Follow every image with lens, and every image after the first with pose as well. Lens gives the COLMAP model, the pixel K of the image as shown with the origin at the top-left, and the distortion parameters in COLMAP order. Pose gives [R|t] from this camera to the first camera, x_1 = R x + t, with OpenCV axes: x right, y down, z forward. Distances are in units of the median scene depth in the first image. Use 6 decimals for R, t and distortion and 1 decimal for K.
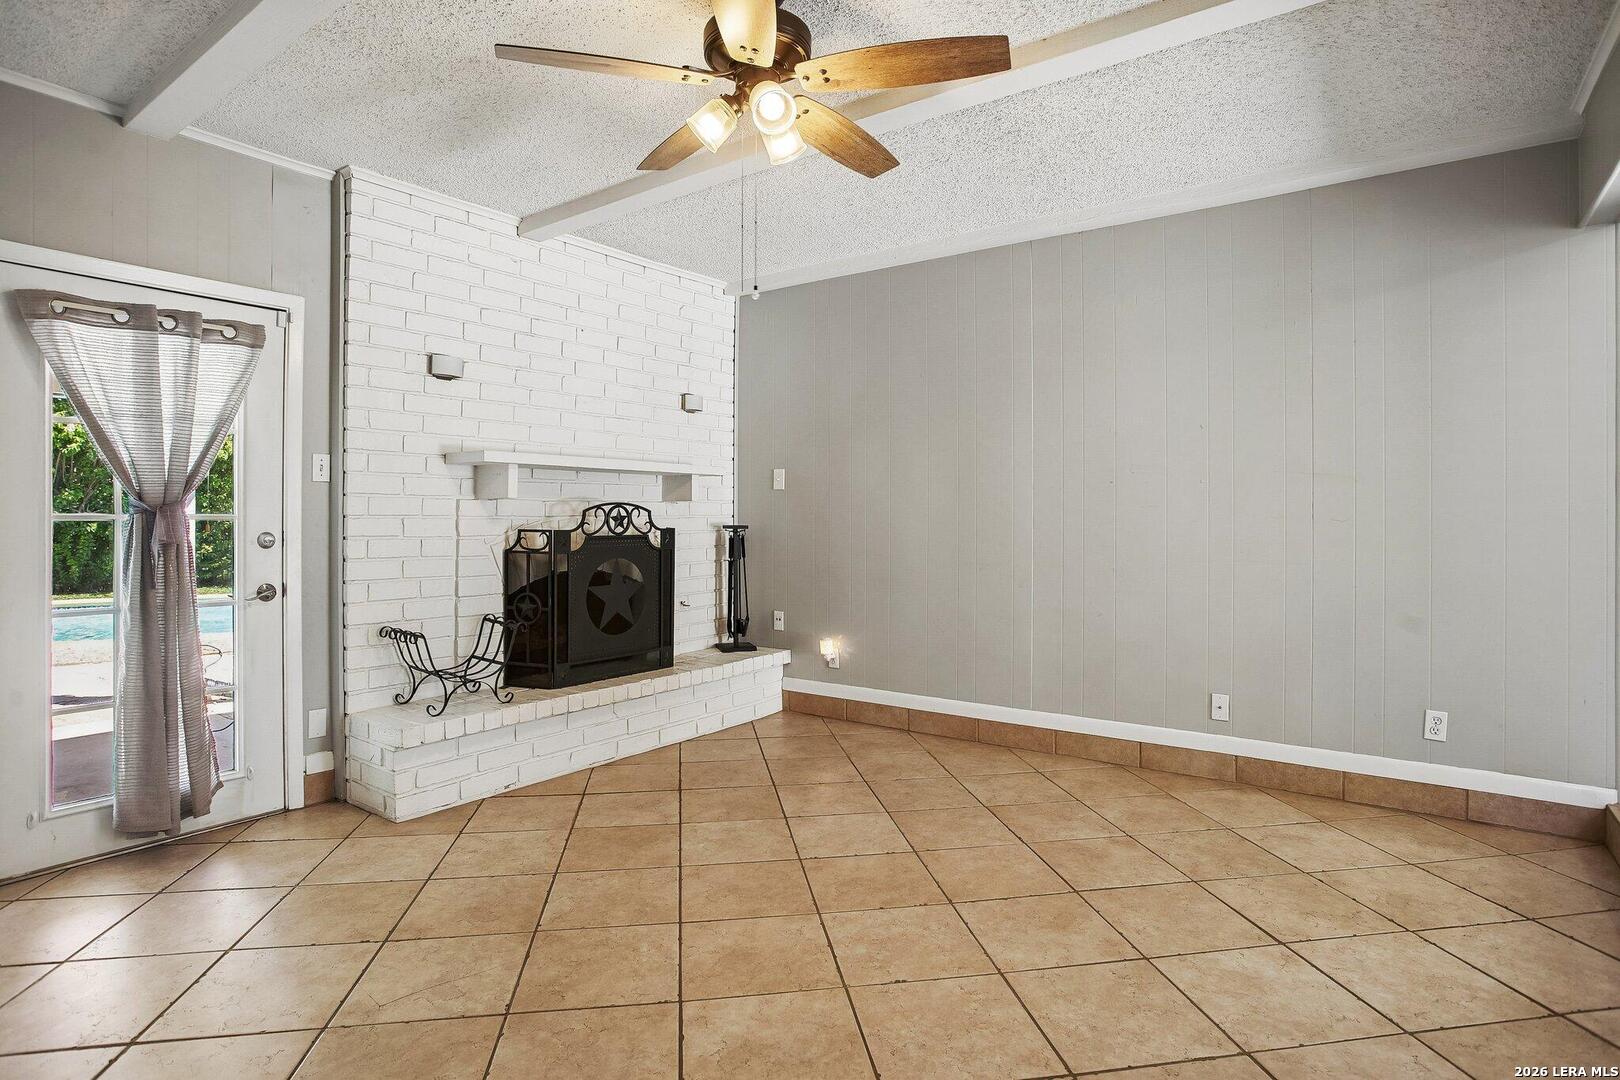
lens RADIAL K [[853.6, 0, 806.4], [0, 853.6, 502.4], [0, 0, 1]] dist [-0.049374, 0.001504]
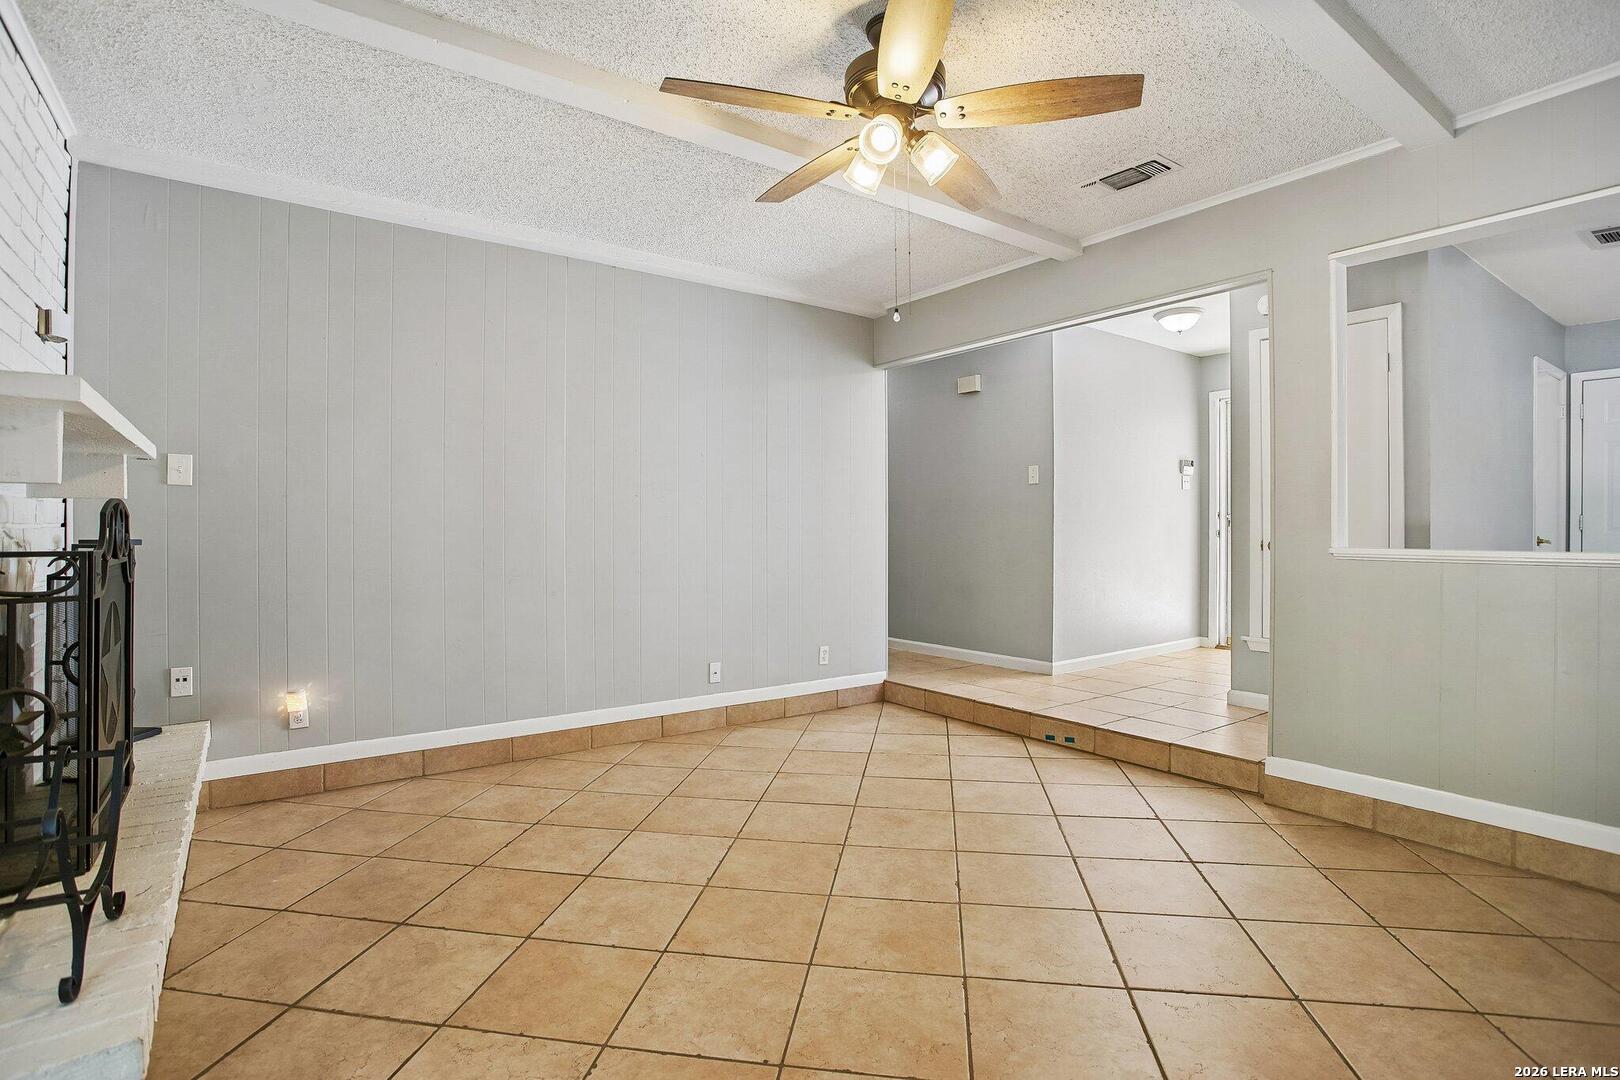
lens RADIAL K [[798.5, 0, 807.3], [0, 798.5, 516.6], [0, 0, 1]] dist [-0.075851, 0.032429]
pose [[0.300451, 0.012455, 0.953716, -0.597022], [-0.014036, 0.999864, -0.008636, 0.010273], [-0.953694, -0.010792, 0.300585, 0.461754]]
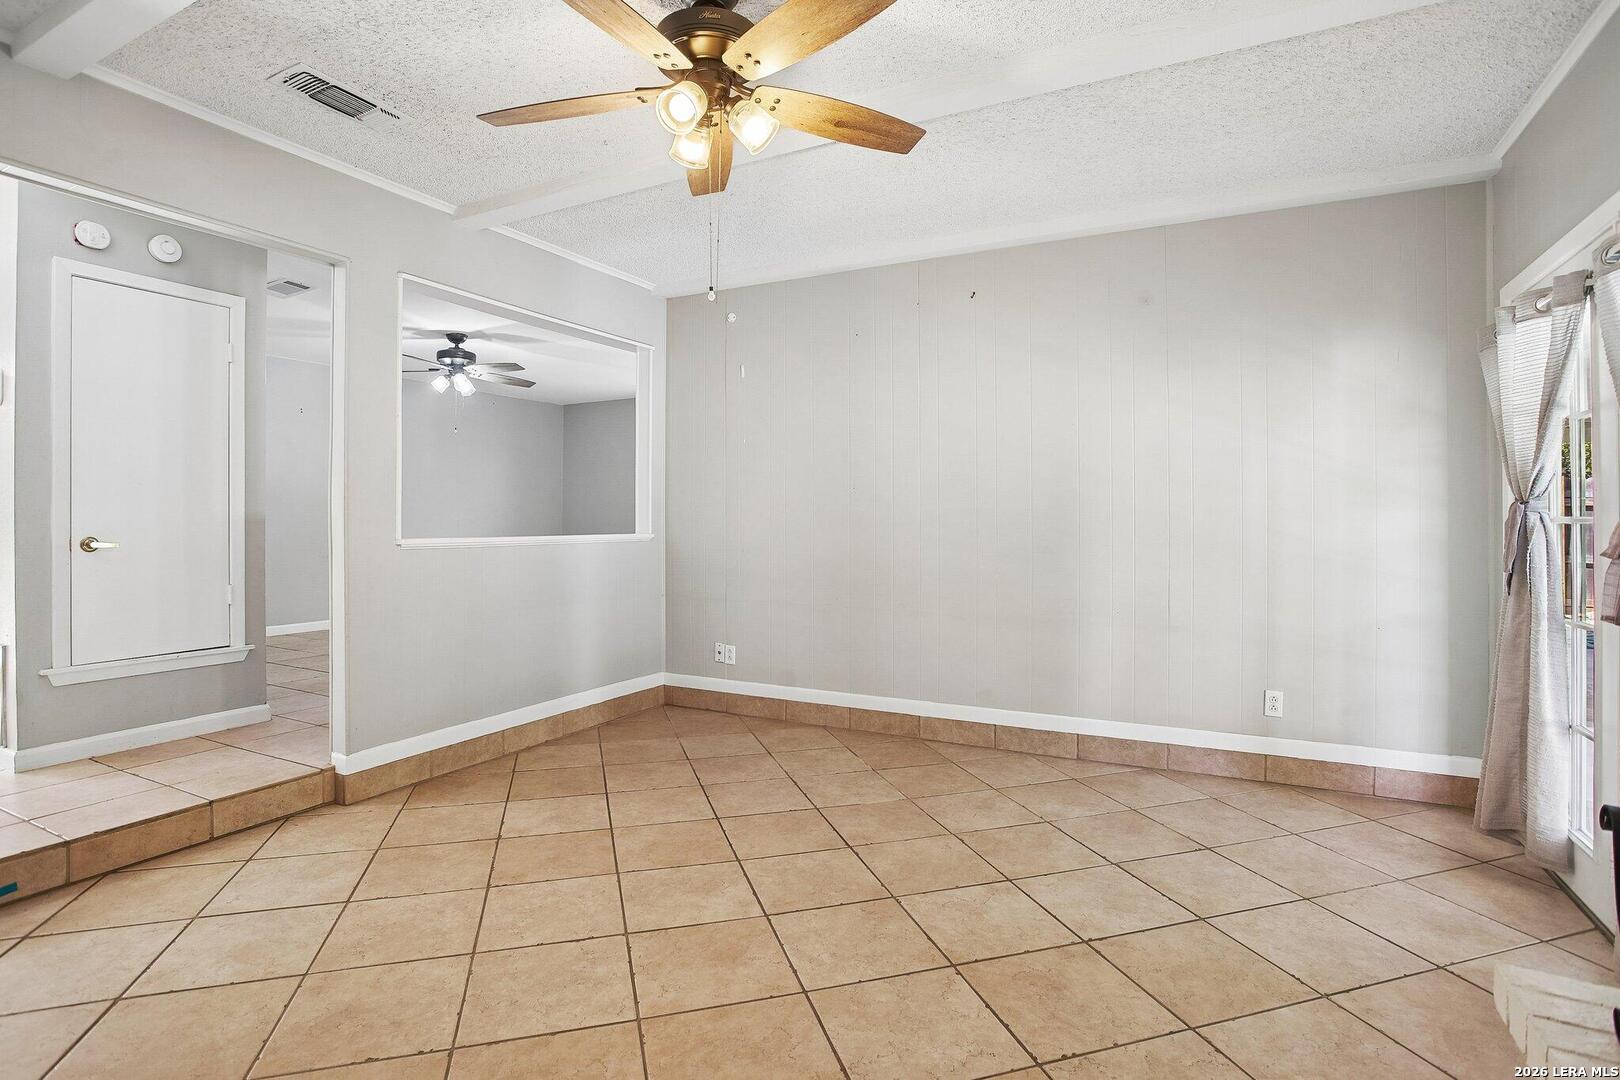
lens RADIAL K [[798.5, 0, 807.3], [0, 798.5, 516.6], [0, 0, 1]] dist [-0.075851, 0.032429]
pose [[-0.990151, -0.000689, -0.140003, -0.025146], [0.001660, 0.999860, -0.016664, 0.016502], [0.139995, -0.016733, -0.990011, 1.103653]]
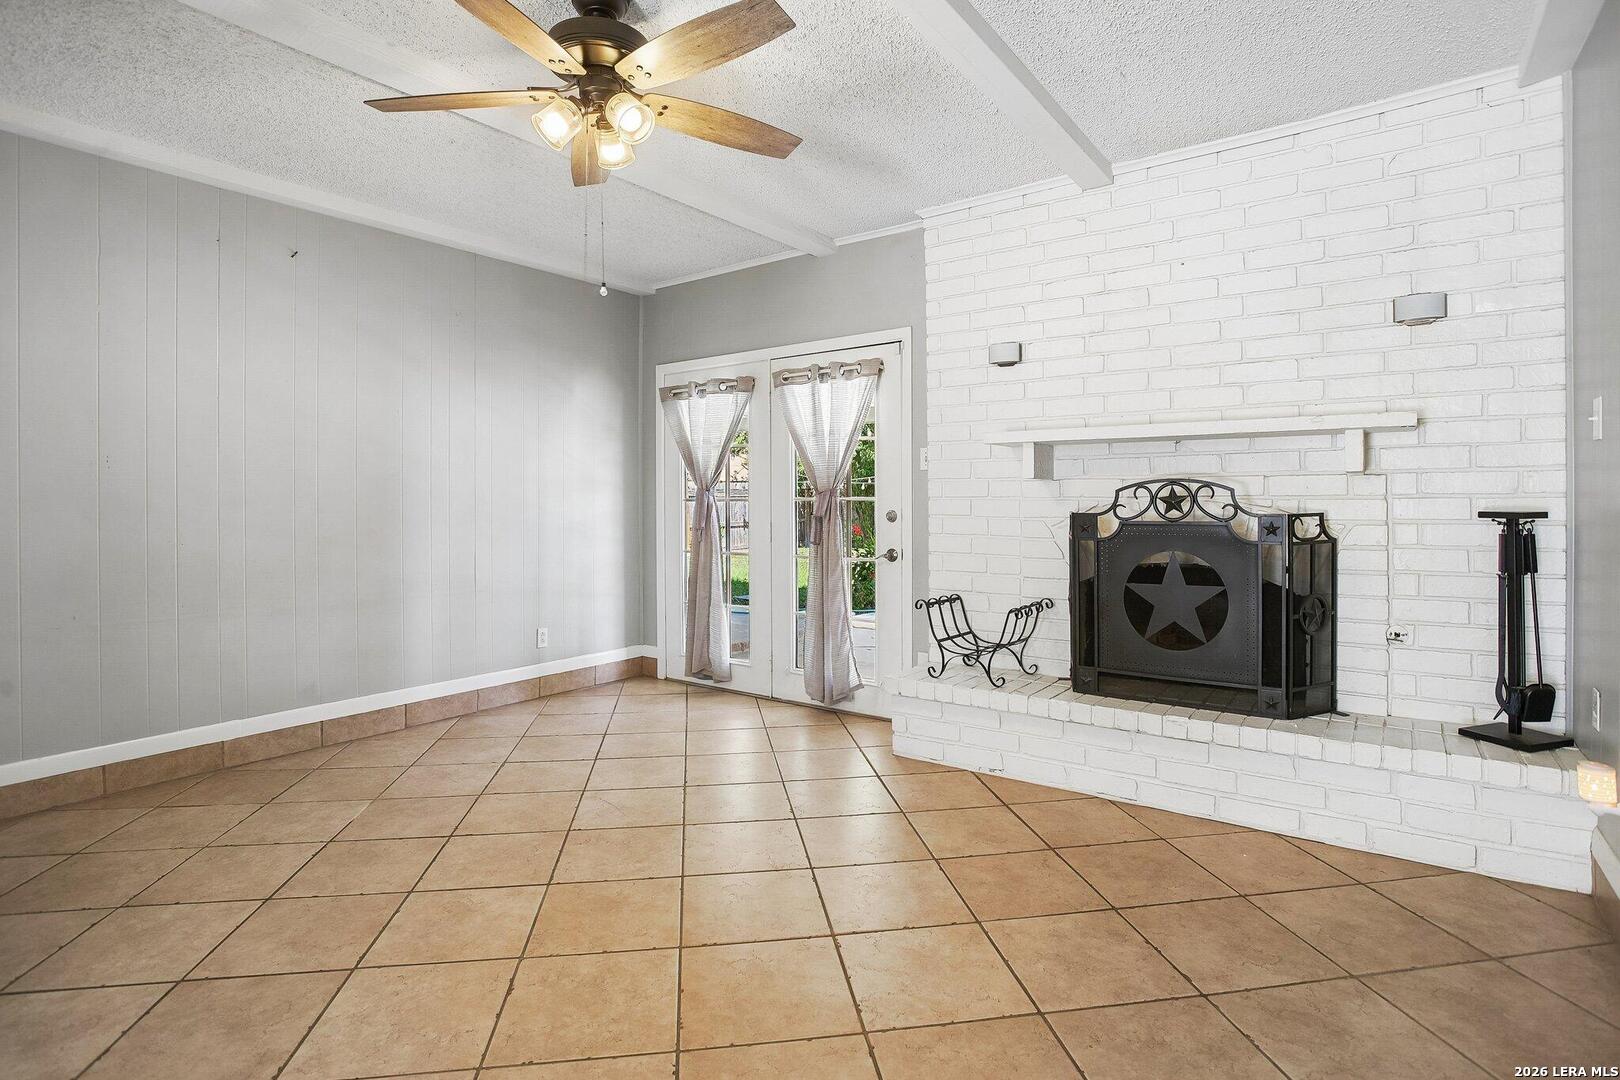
lens RADIAL K [[799.5, 0, 808.7], [0, 799.5, 496.8], [0, 0, 1]] dist [-0.078488, 0.031545]
pose [[-0.007241, -0.003739, -0.999967, 0.524636], [0.020789, 0.999776, -0.003889, 0.013016], [0.999758, -0.020816, -0.007162, 0.724197]]
